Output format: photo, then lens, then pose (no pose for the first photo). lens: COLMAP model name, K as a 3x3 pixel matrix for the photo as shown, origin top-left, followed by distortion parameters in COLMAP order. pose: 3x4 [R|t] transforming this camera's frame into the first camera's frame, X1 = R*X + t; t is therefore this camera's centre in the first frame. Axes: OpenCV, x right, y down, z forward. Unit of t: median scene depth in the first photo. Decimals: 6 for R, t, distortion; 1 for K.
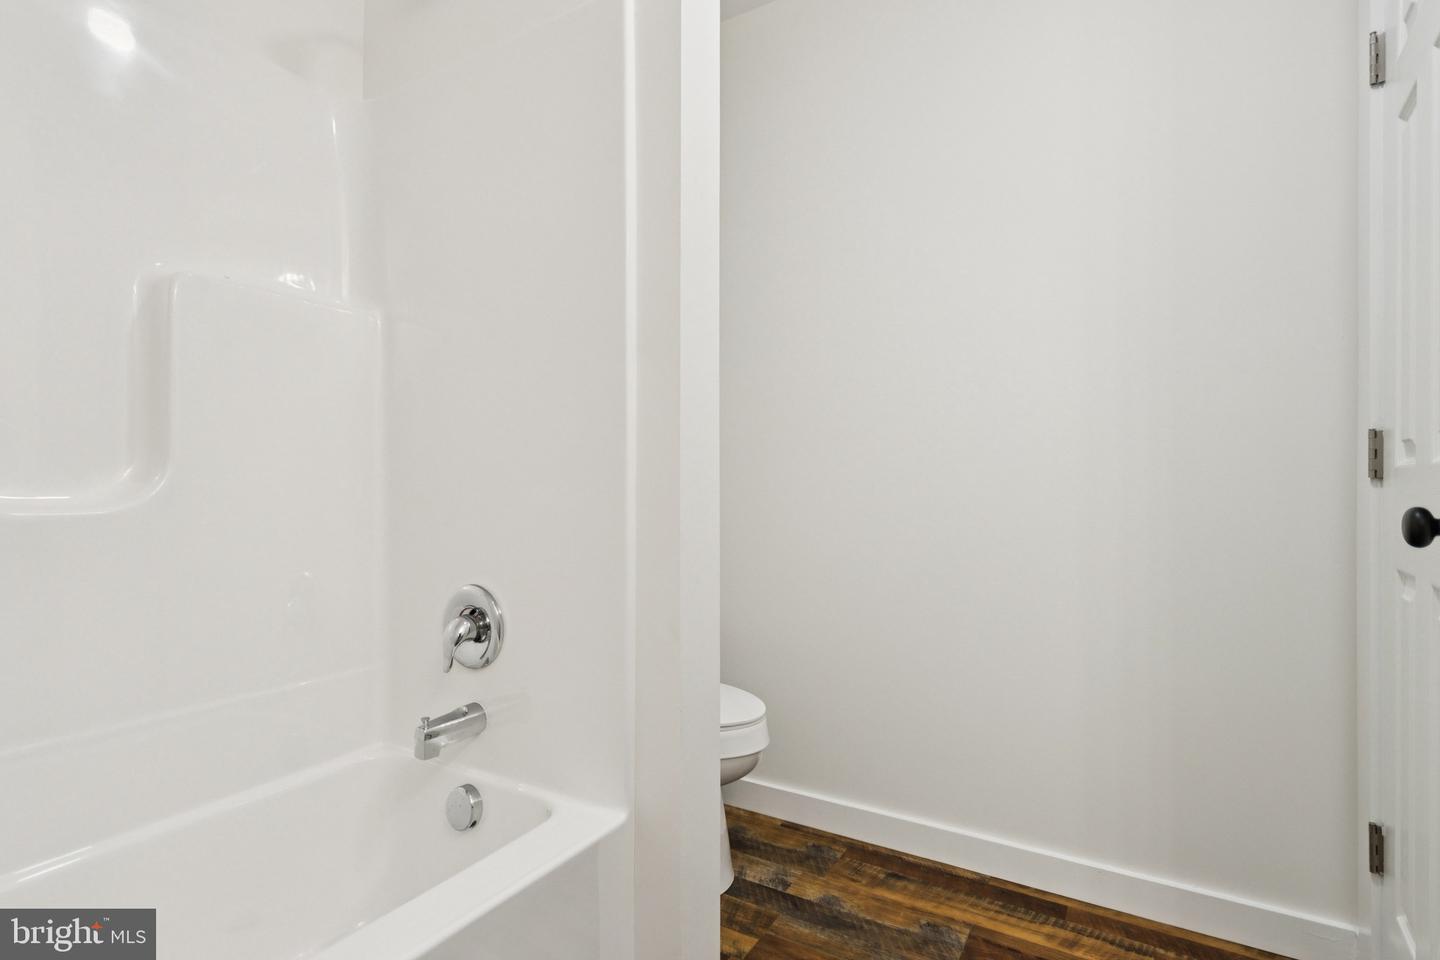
lens RADIAL K [[733.6, 0, 720.0], [0, 733.6, 480.0], [0, 0, 1]] dist [0.002388, 0.000330]
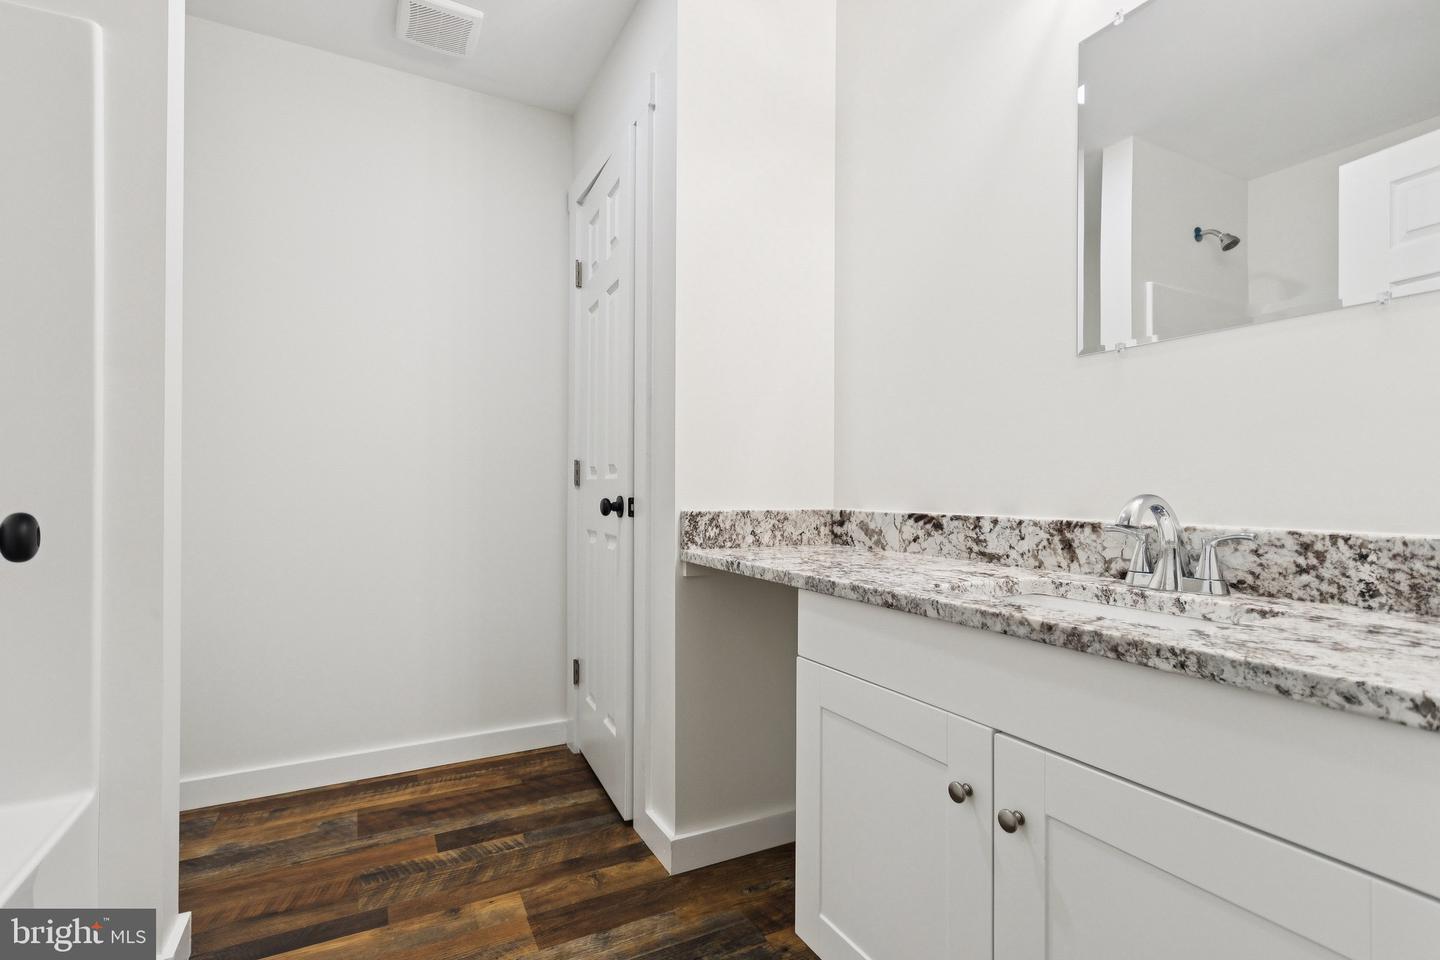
lens RADIAL K [[679.8, 0, 720.0], [0, 679.8, 480.0], [0, 0, 1]] dist [0.025671, -0.000516]
pose [[0.520695, 0.013709, 0.853633, -0.407838], [-0.005807, 0.999905, -0.012515, 0.004077], [-0.853723, 0.001559, 0.520725, -0.244824]]
